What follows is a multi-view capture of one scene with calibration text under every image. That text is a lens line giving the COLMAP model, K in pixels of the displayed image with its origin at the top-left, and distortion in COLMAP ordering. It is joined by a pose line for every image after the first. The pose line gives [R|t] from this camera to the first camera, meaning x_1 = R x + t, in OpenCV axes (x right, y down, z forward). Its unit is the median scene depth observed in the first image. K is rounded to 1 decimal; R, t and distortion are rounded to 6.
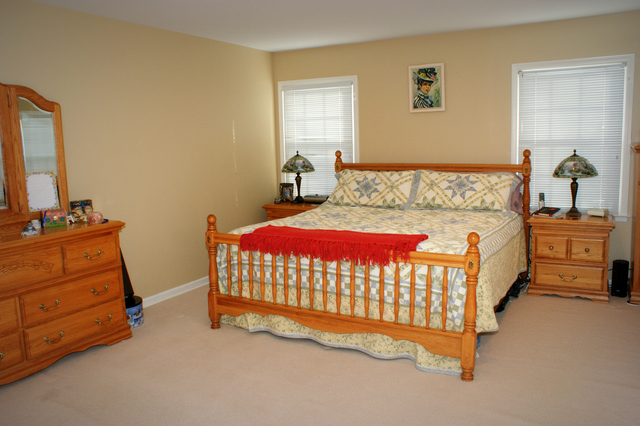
lens RADIAL K [[525.8, 0, 320.0], [0, 525.8, 213.0], [0, 0, 1]] dist [-0.051354, 0.004658]
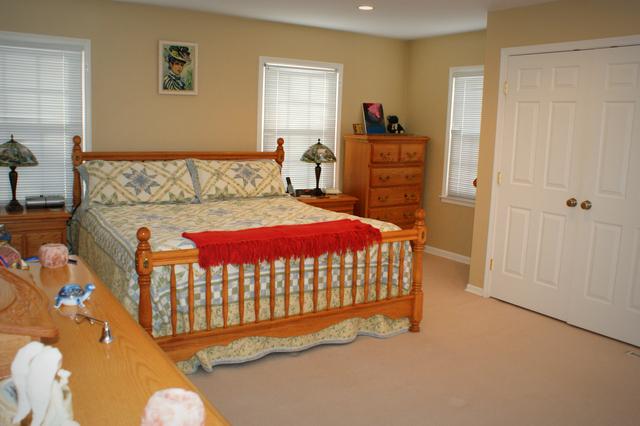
lens RADIAL K [[574.9, 0, 320.0], [0, 574.9, 213.0], [0, 0, 1]] dist [-0.084472, 0.004734]
pose [[0.471030, -0.097733, 0.876686, -0.615845], [0.083019, 0.994344, 0.066244, -0.037914], [-0.878202, 0.041578, 0.476480, 0.357124]]
